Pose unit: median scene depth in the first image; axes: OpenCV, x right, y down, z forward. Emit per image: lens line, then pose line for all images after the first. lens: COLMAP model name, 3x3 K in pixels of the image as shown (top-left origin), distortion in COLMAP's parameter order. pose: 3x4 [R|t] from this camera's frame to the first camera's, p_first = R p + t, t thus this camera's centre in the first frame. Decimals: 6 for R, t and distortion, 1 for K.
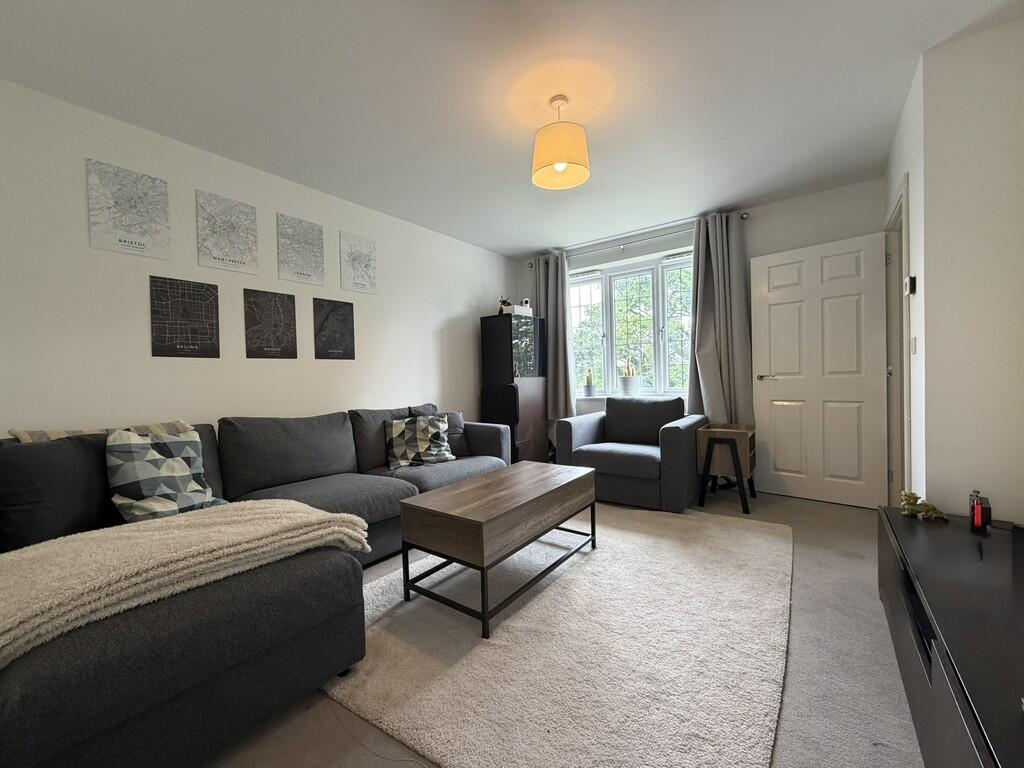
lens RADIAL K [[407.8, 0, 514.1], [0, 407.8, 383.0], [0, 0, 1]] dist [-0.001028, -0.000122]
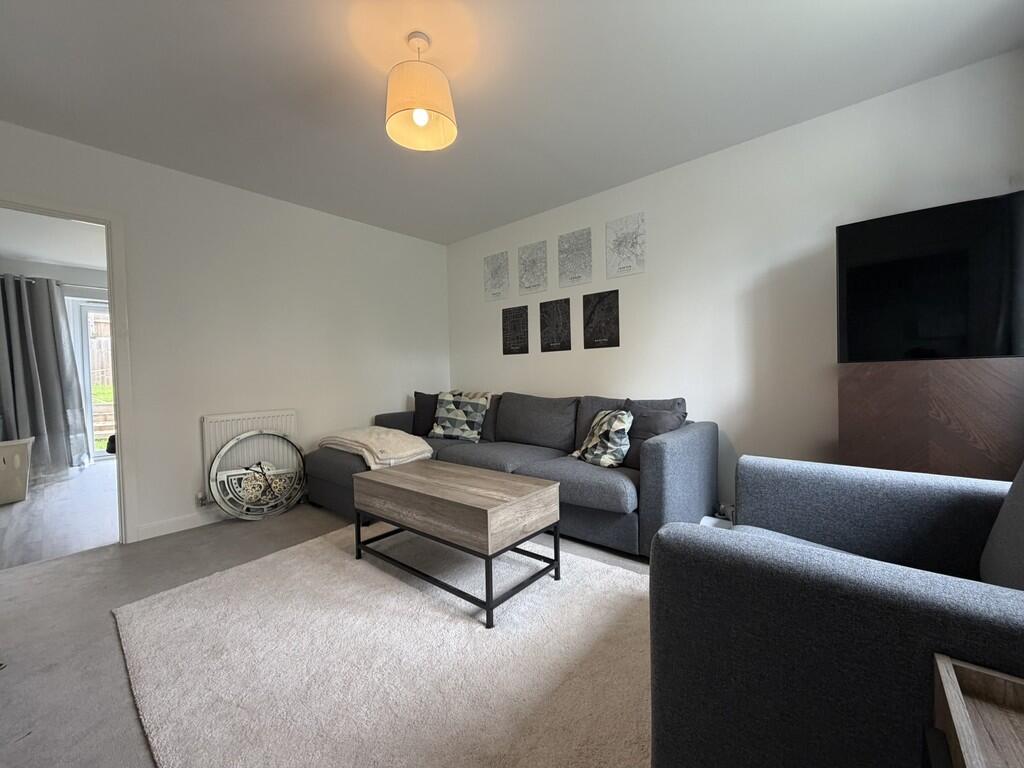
lens RADIAL K [[407.8, 0, 514.0], [0, 407.8, 387.0], [0, 0, 1]] dist [-0.001028, -0.000122]
pose [[-0.062724, 0.060680, -0.996185, 0.721525], [0.013129, 0.998114, 0.059971, -0.025018], [0.997945, -0.009318, -0.063402, 0.930256]]
